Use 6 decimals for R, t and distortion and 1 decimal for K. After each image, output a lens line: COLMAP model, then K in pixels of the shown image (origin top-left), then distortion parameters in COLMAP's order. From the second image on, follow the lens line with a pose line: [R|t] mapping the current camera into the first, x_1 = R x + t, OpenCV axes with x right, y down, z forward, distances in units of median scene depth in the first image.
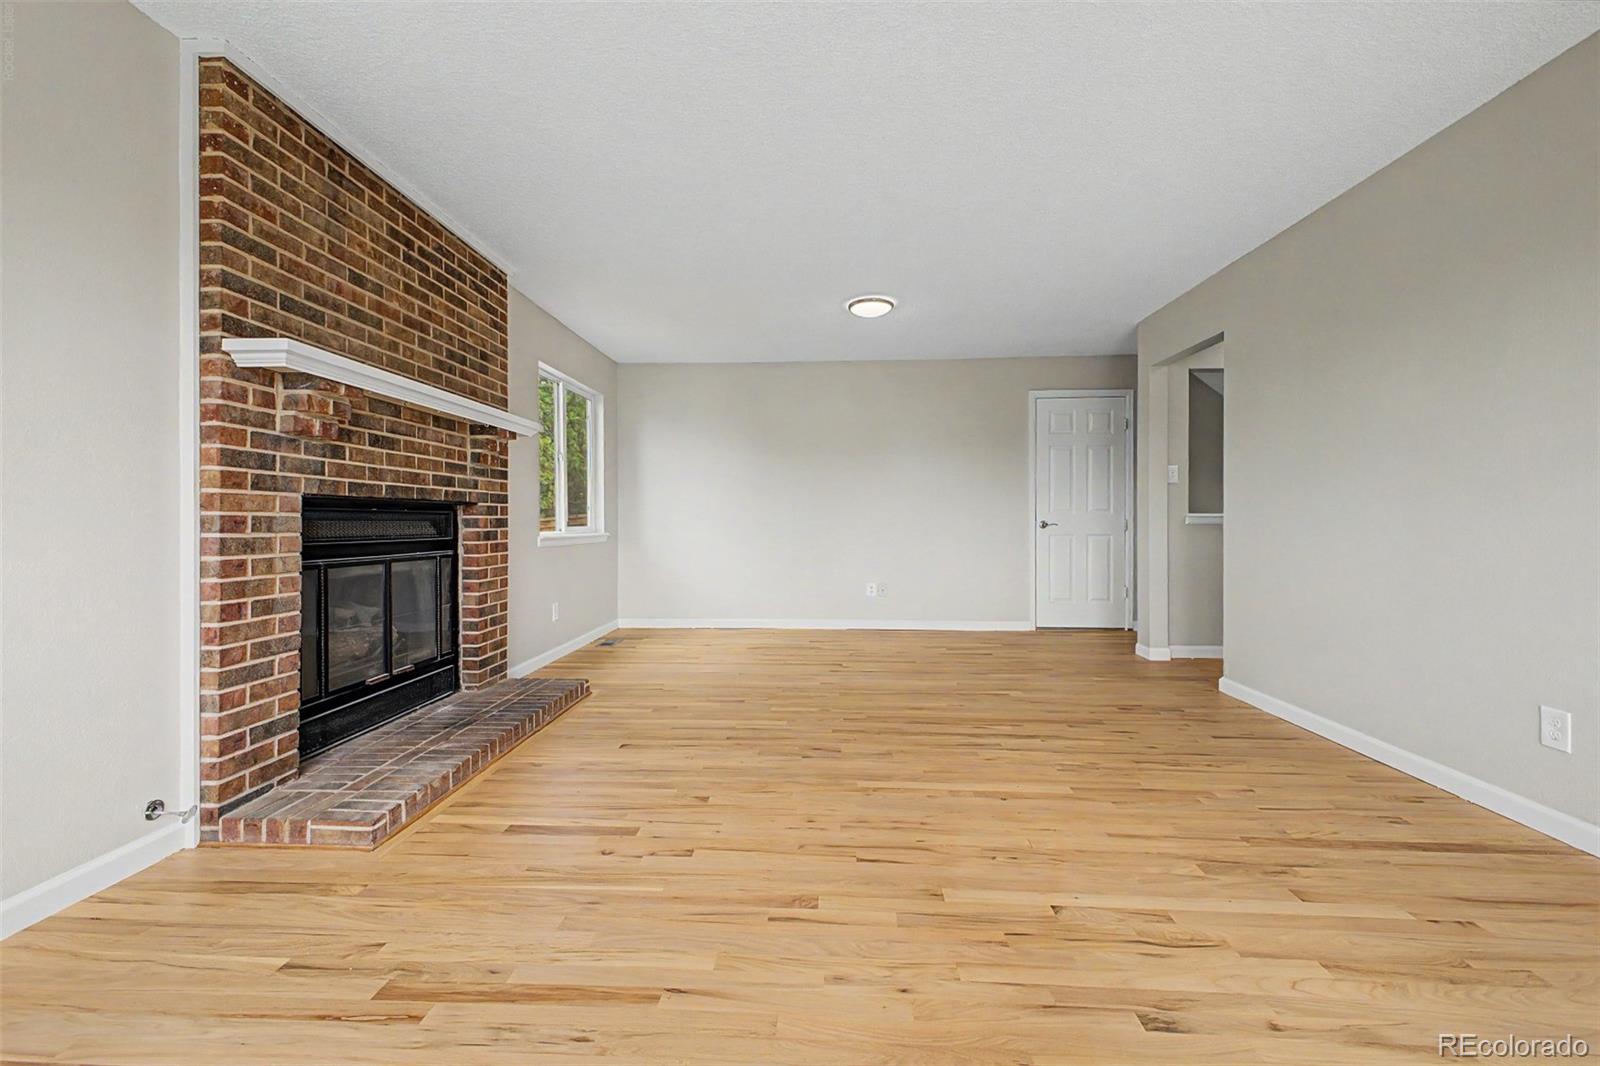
lens RADIAL K [[627.0, 0, 799.4], [0, 627.0, 527.1], [0, 0, 1]] dist [0.025419, -0.011375]
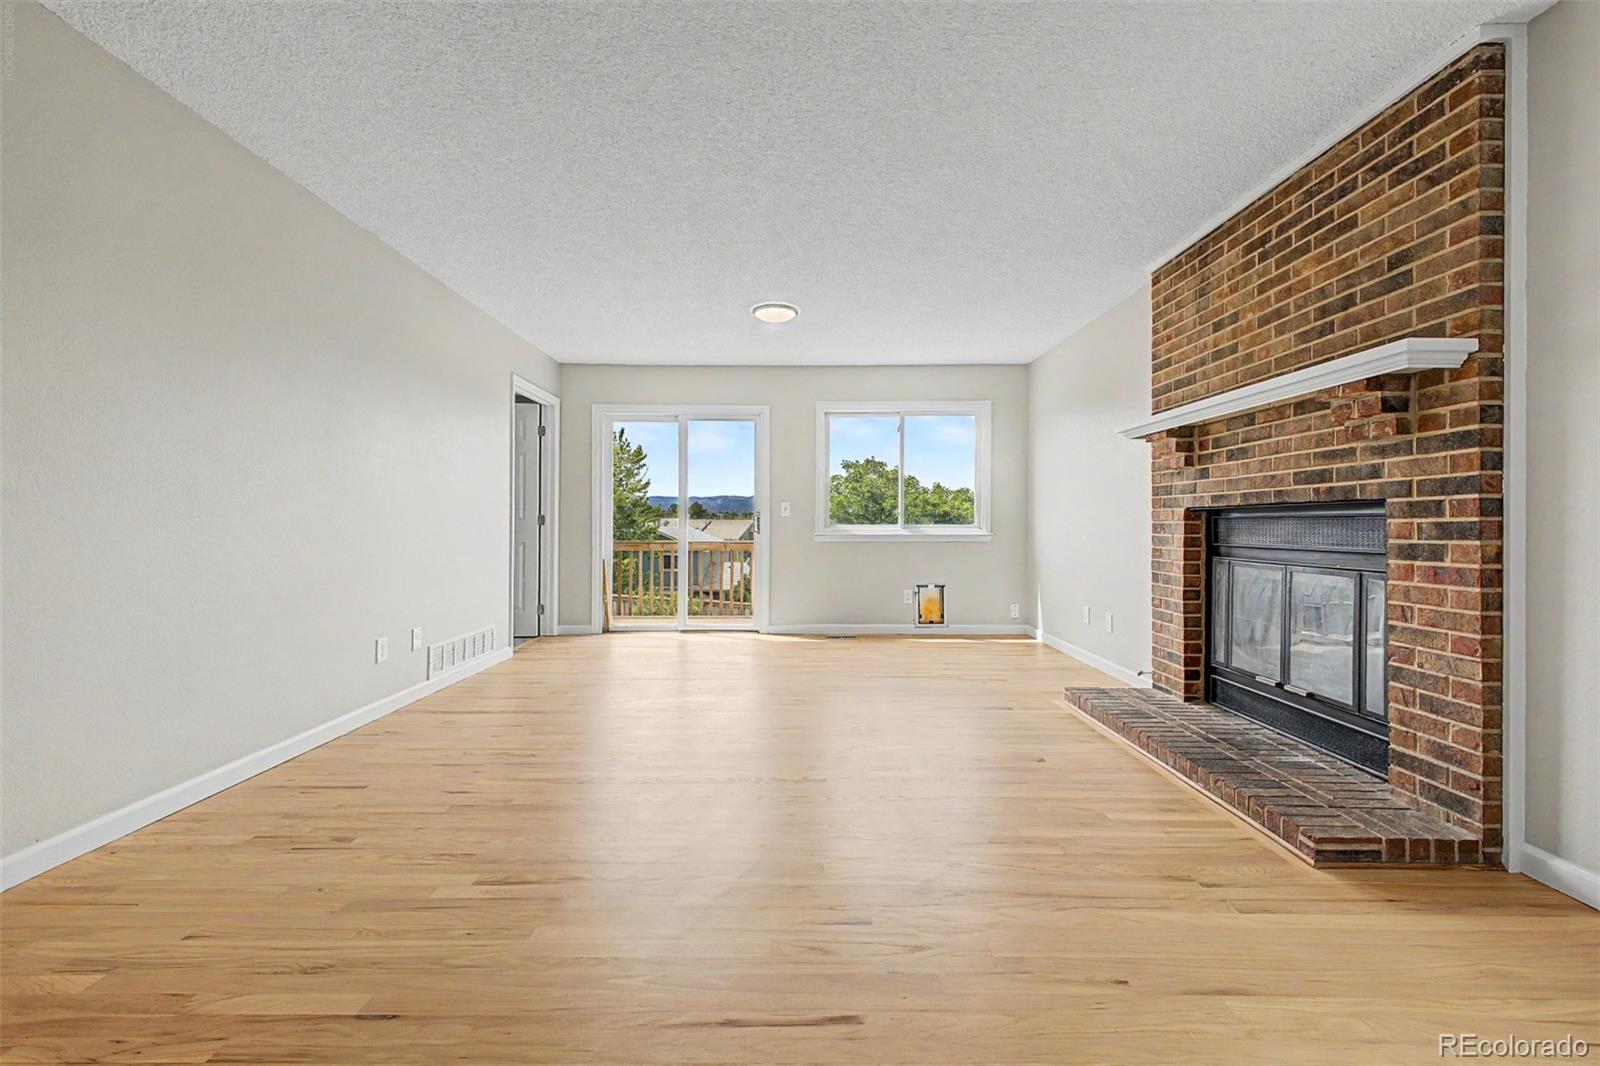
lens RADIAL K [[644.0, 0, 800.0], [0, 644.0, 533.0], [0, 0, 1]] dist [-0.009865, 0.000034]
pose [[-0.998440, -0.002191, -0.055791, 0.153999], [-0.003373, 0.999772, 0.021106, -0.019880], [0.055732, 0.021261, -0.998219, 2.075221]]
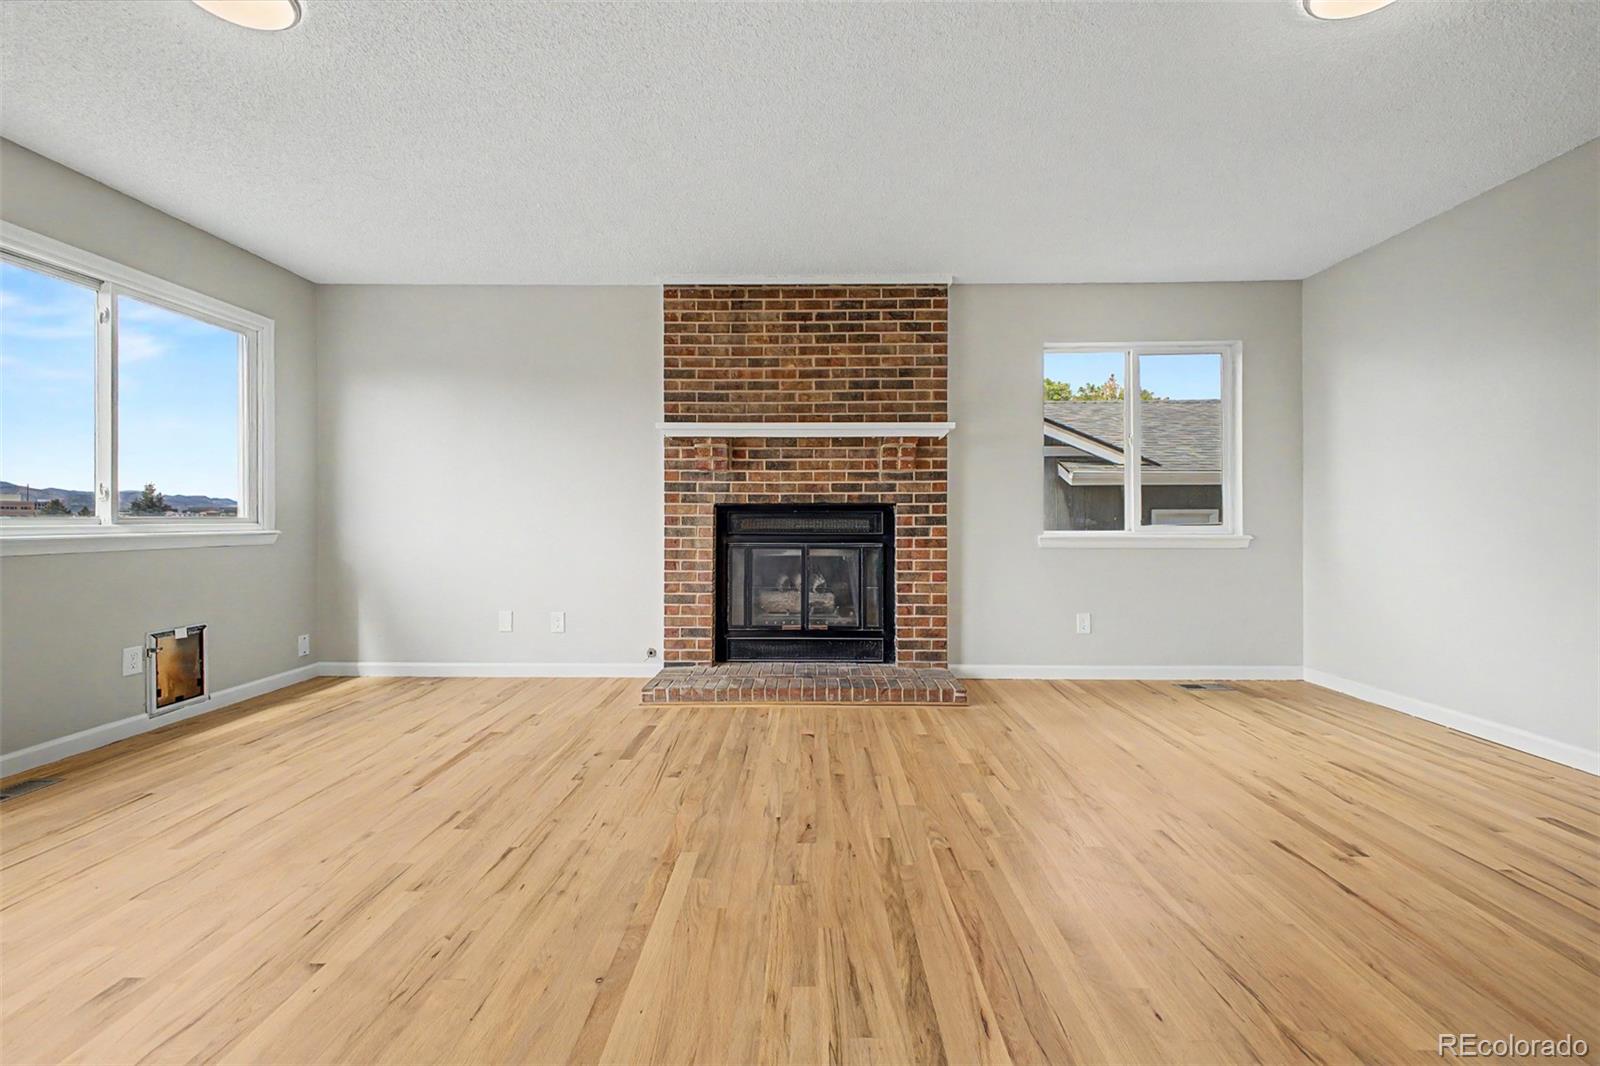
lens RADIAL K [[627.0, 0, 799.4], [0, 627.0, 527.1], [0, 0, 1]] dist [0.025419, -0.011375]
pose [[0.043566, 0.019173, -0.998867, 0.803058], [-0.009251, 0.999781, 0.018787, -0.019144], [0.999008, 0.008422, 0.043734, 0.994389]]
